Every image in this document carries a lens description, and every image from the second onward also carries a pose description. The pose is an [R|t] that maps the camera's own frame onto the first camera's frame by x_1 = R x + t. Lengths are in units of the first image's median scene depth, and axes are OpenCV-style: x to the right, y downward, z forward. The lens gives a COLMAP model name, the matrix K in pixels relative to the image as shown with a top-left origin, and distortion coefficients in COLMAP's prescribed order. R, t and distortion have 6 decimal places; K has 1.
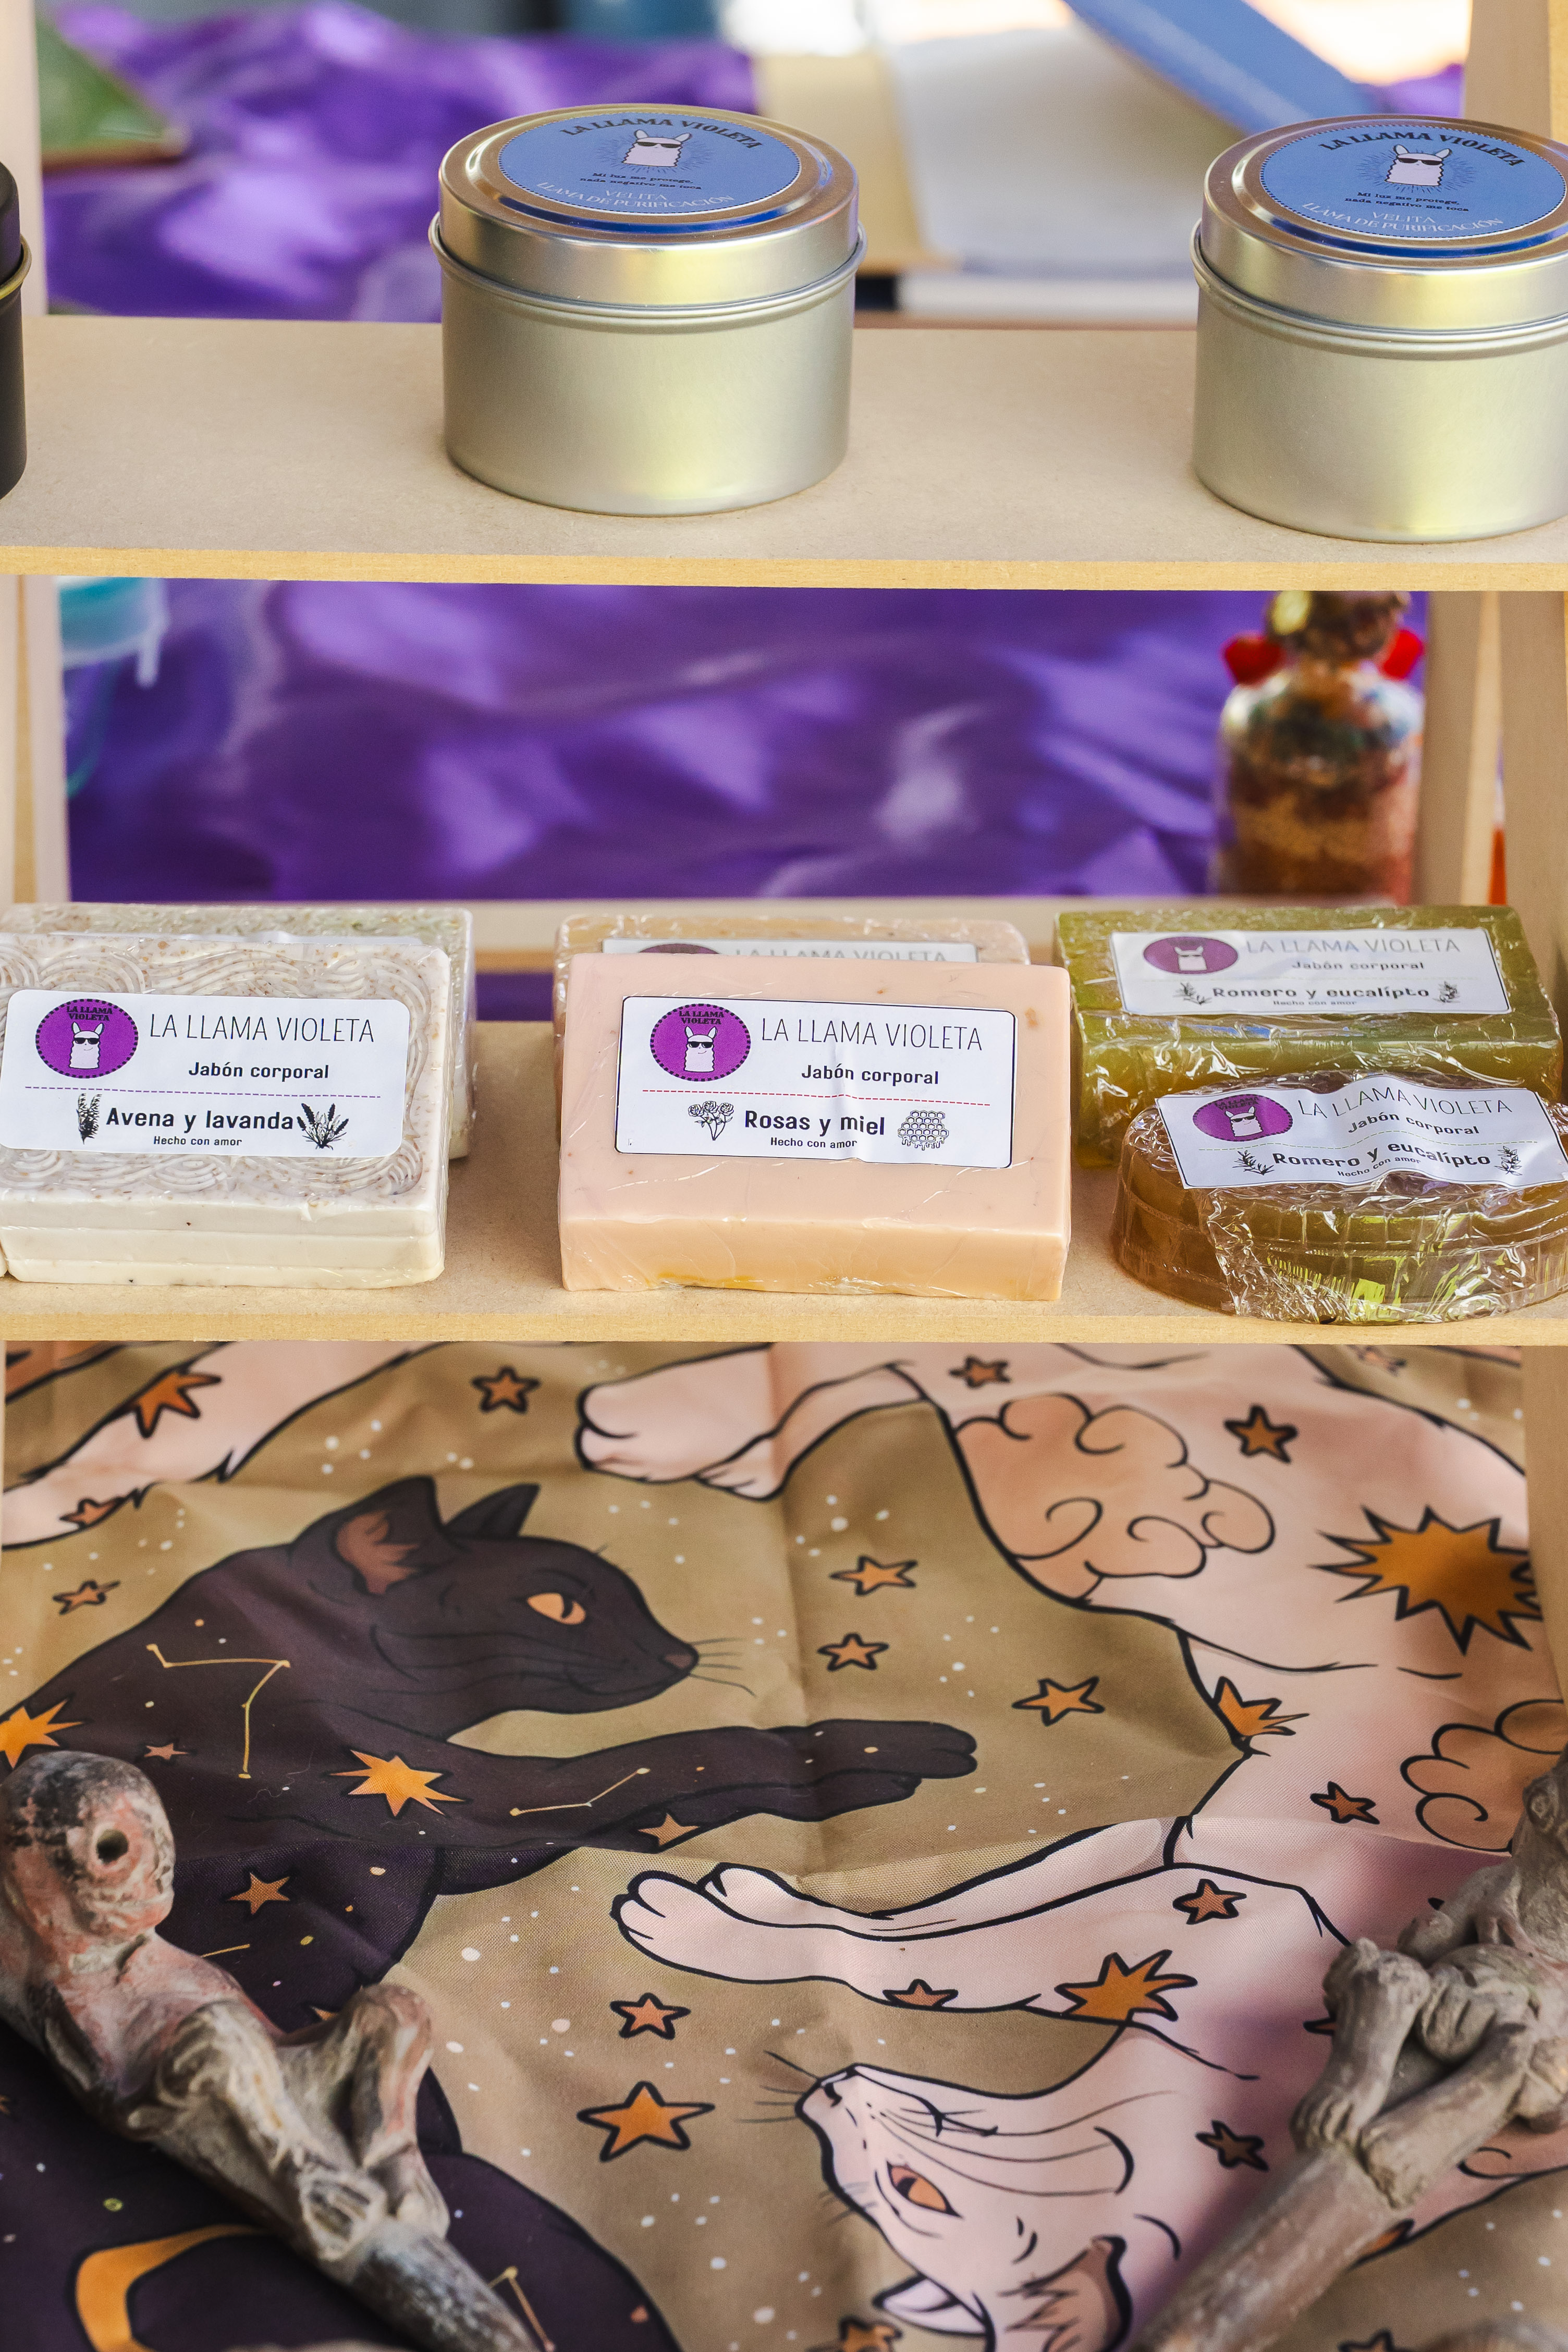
lens RADIAL K [[7116.3, 0, 784.0], [0, 7116.3, 1176.0], [0, 0, 1]] dist [0.327114, -2.804498]
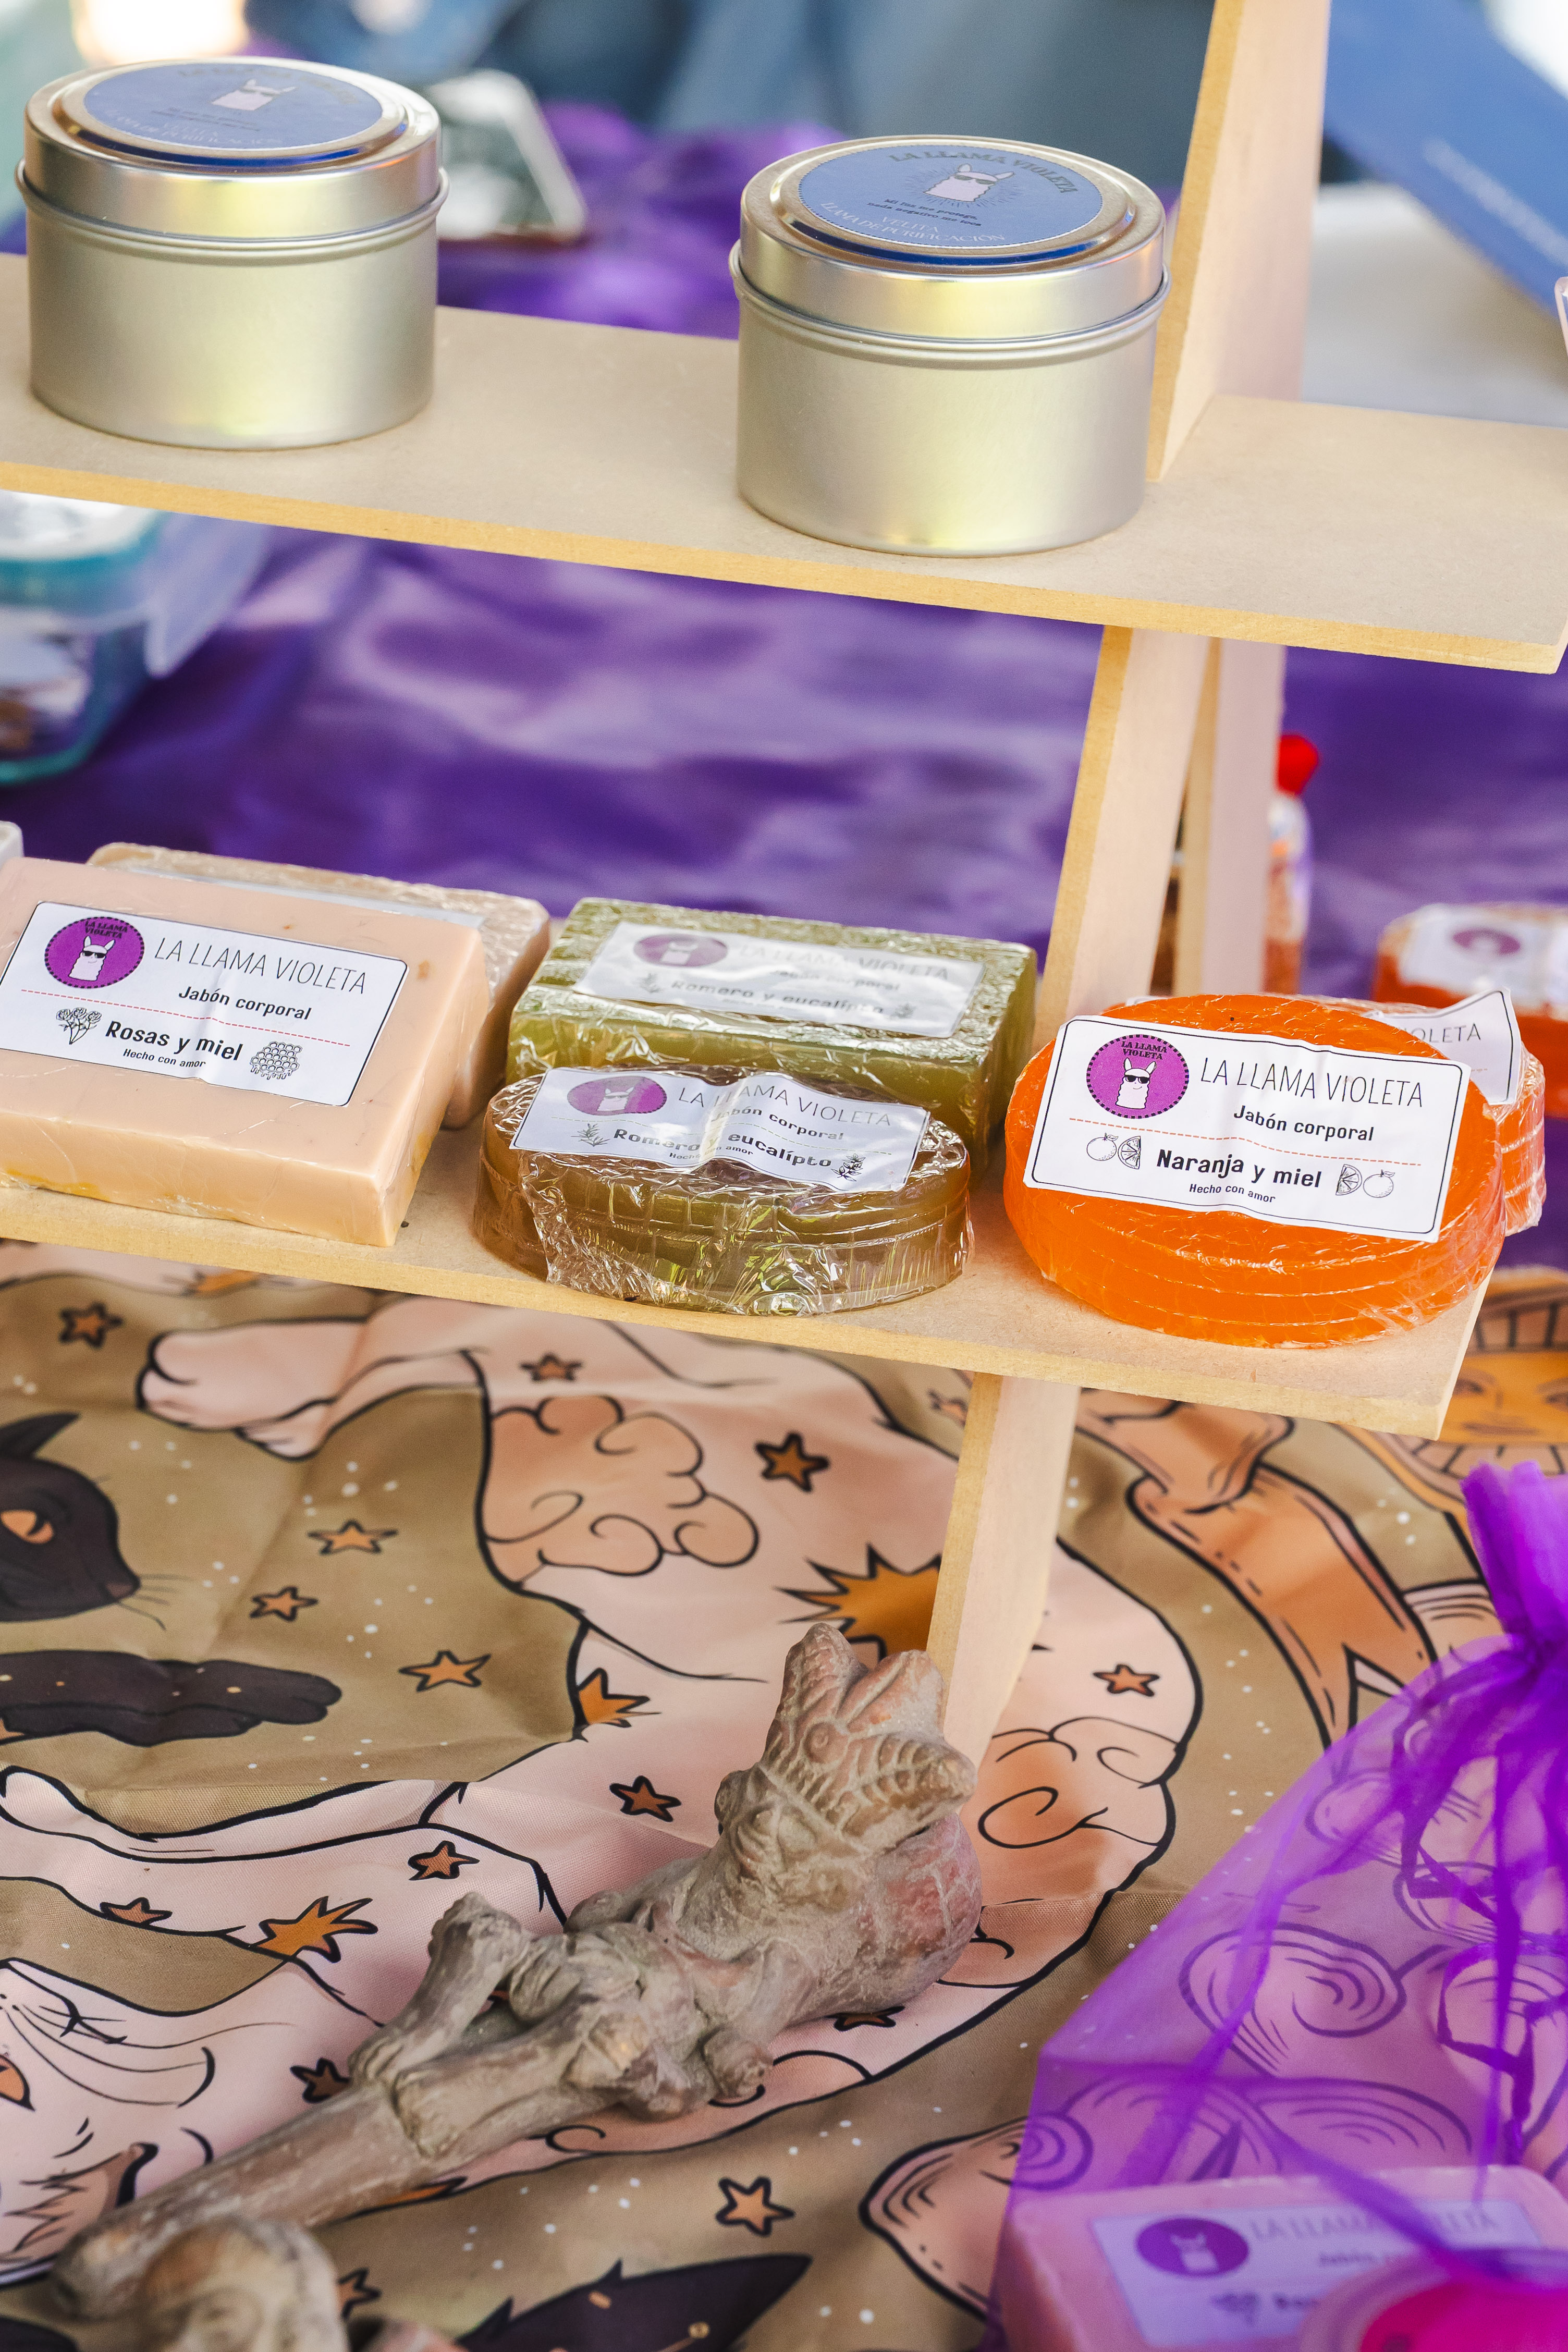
lens RADIAL K [[7116.3, 0, 784.0], [0, 7116.3, 1176.0], [0, 0, 1]] dist [0.327114, -2.804498]
pose [[0.975294, 0.125619, -0.181716, 0.272934], [-0.132969, 0.990702, -0.028795, 0.028918], [0.176409, 0.052247, 0.982929, 0.025269]]
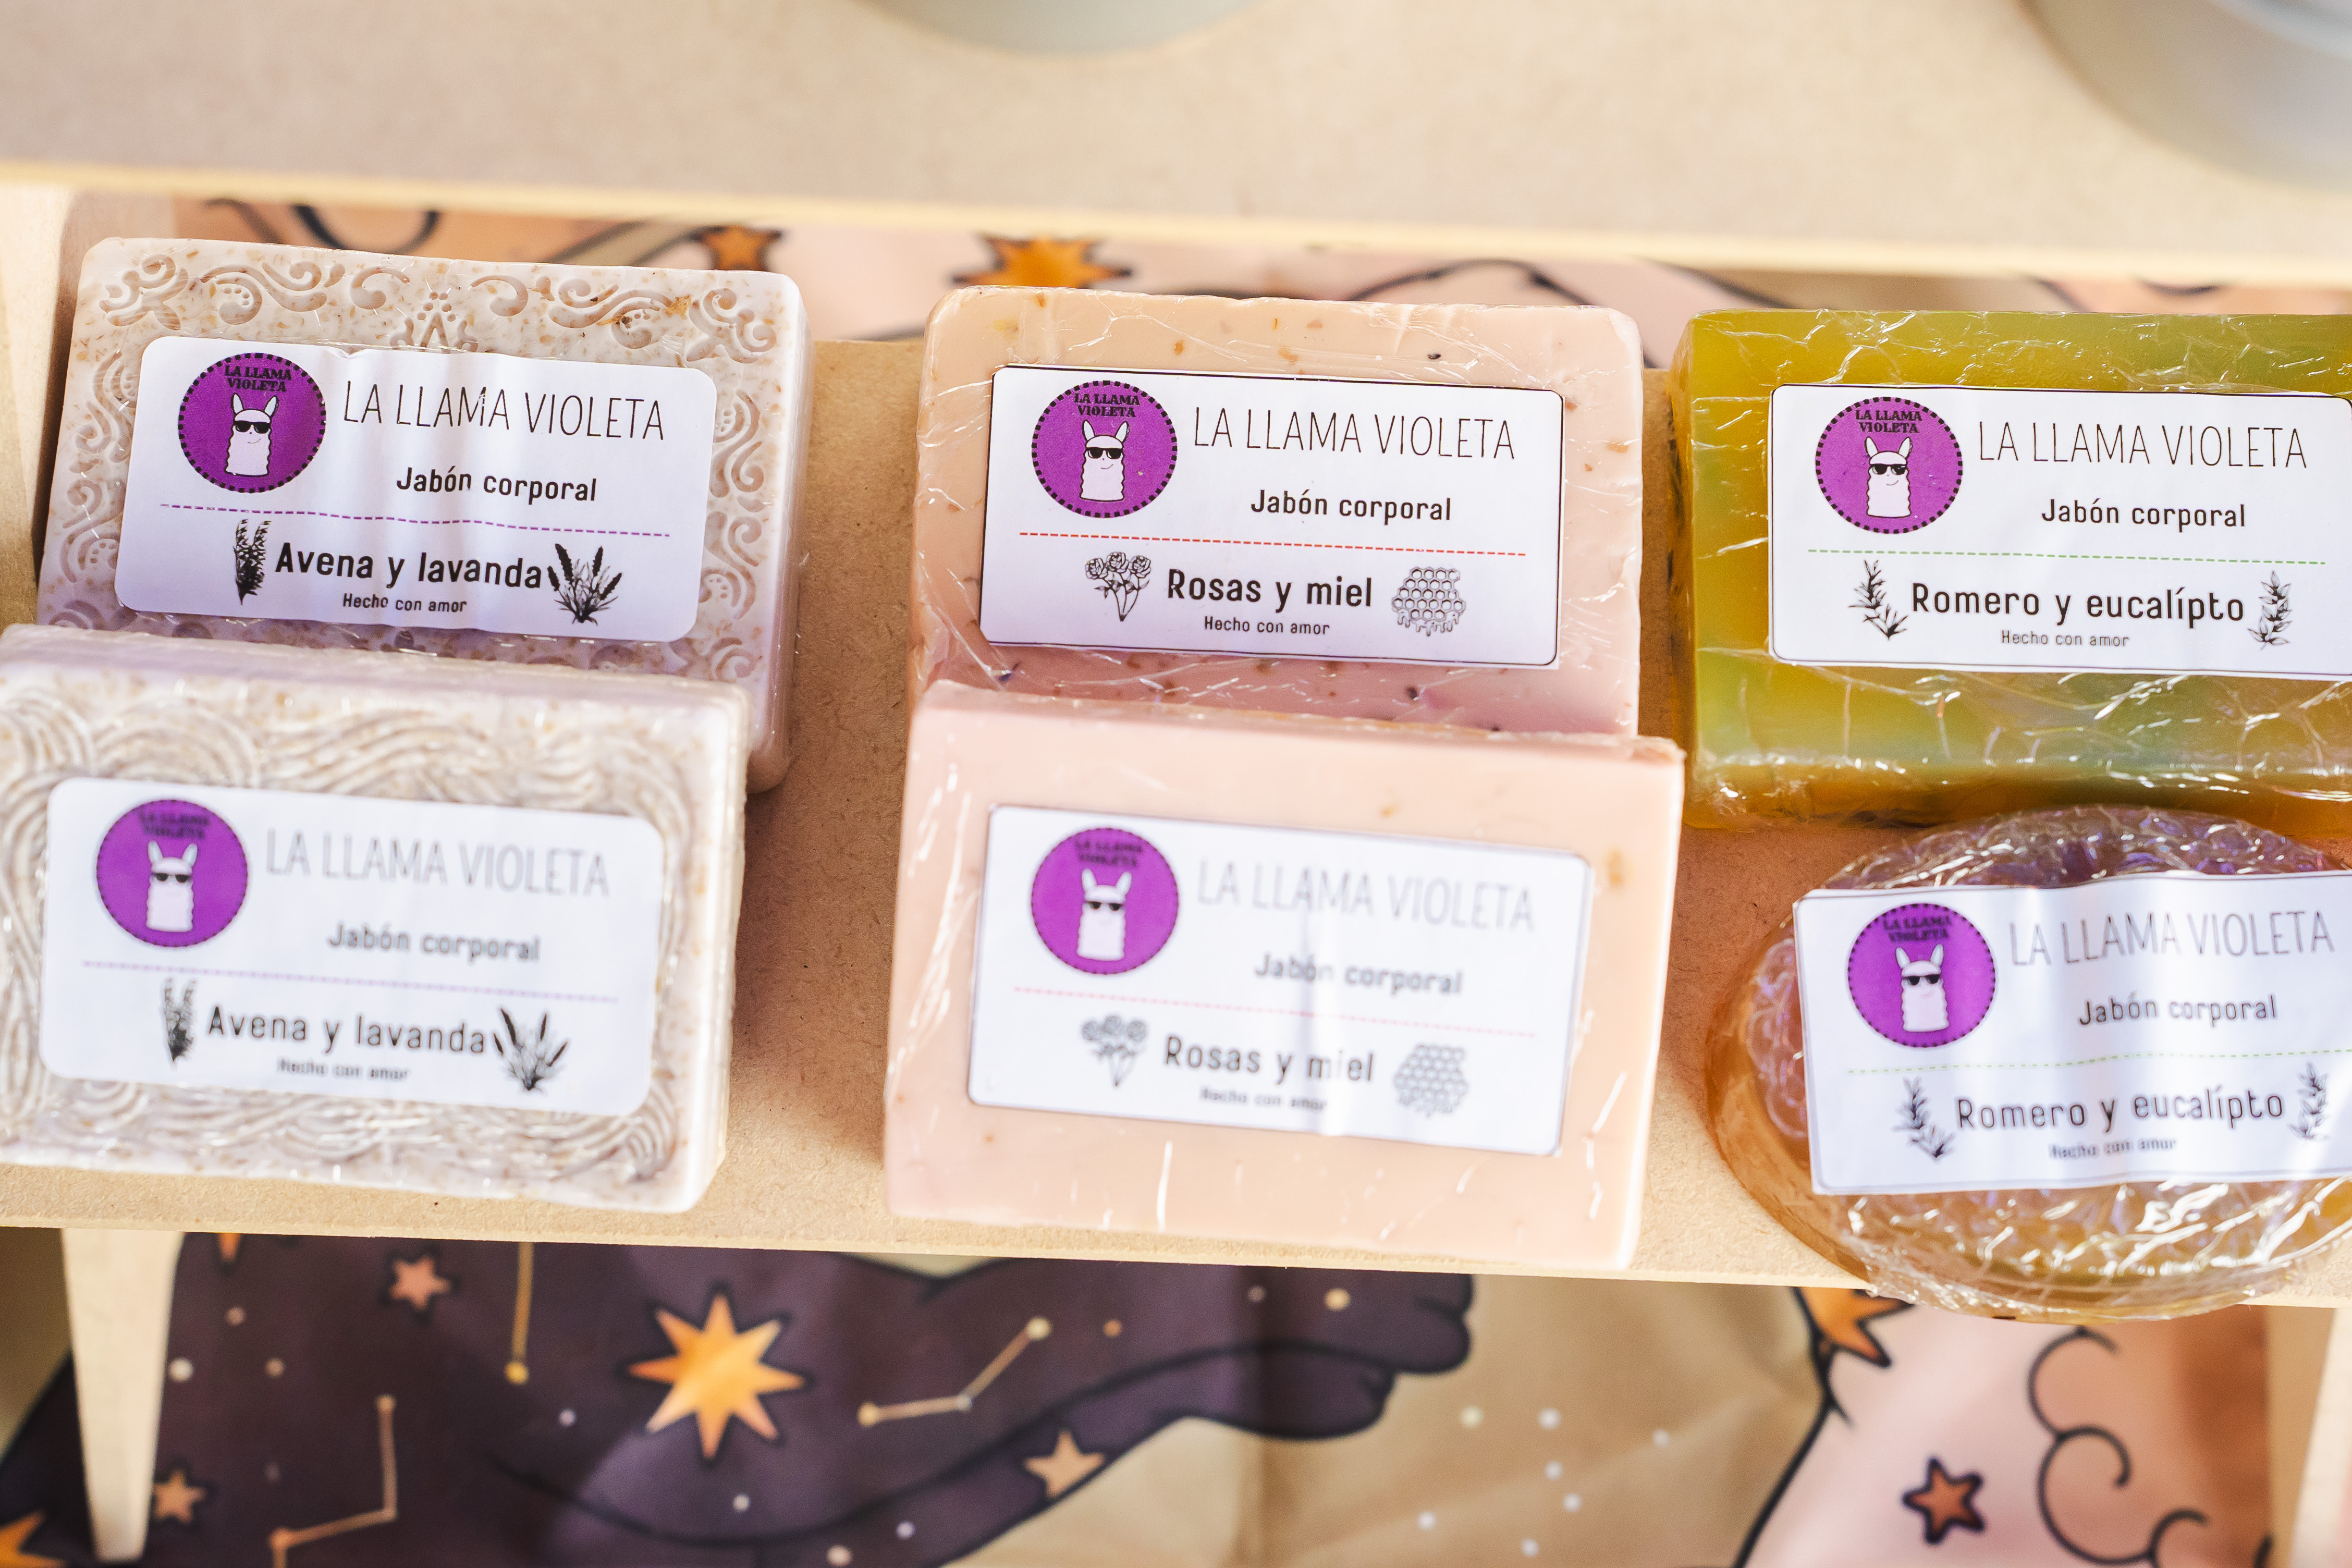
lens RADIAL K [[4980.5, 0, 1176.0], [0, 4980.5, 784.0], [0, 0, 1]] dist [0.134319, -0.205590]
pose [[0.997273, 0.064893, -0.035145, 0.010299], [-0.019433, 0.690333, 0.723231, -0.360659], [0.071194, -0.720576, 0.689711, 0.694328]]
